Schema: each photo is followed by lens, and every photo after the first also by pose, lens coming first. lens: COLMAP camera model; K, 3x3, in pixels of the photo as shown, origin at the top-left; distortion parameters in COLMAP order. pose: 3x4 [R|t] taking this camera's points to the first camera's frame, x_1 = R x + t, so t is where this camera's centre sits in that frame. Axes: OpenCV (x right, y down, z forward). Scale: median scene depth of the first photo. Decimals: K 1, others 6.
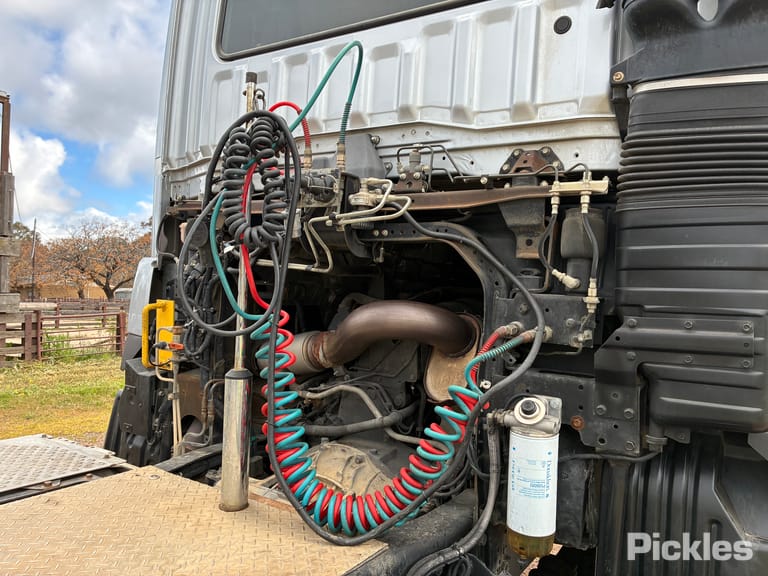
lens RADIAL K [[575.1, 0, 392.6], [0, 575.1, 292.7], [0, 0, 1]] dist [0.049197, -0.064708]
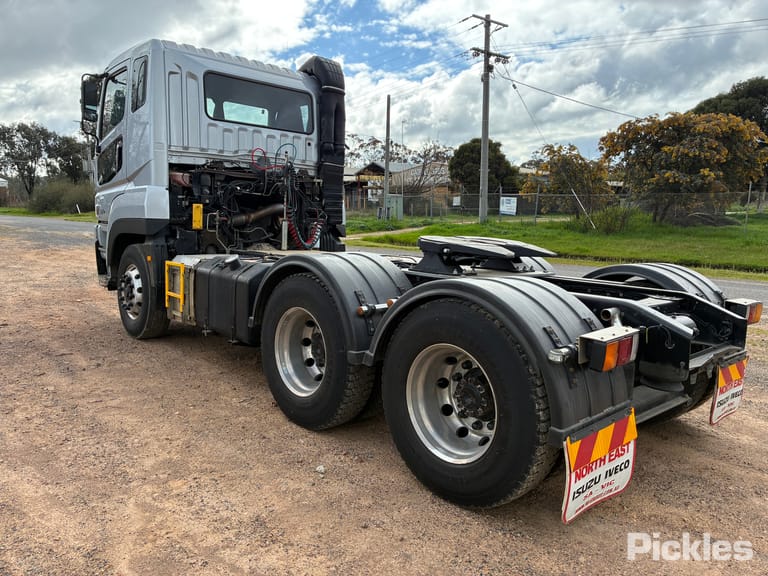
lens RADIAL K [[576.4, 0, 384.0], [0, 576.4, 288.0], [0, 0, 1]] dist [0.060376, -0.084572]
pose [[0.252223, -0.149764, 0.956010, -3.988904], [-0.006607, 0.987661, 0.156466, -0.040720], [-0.967647, -0.045780, 0.248121, -0.779483]]
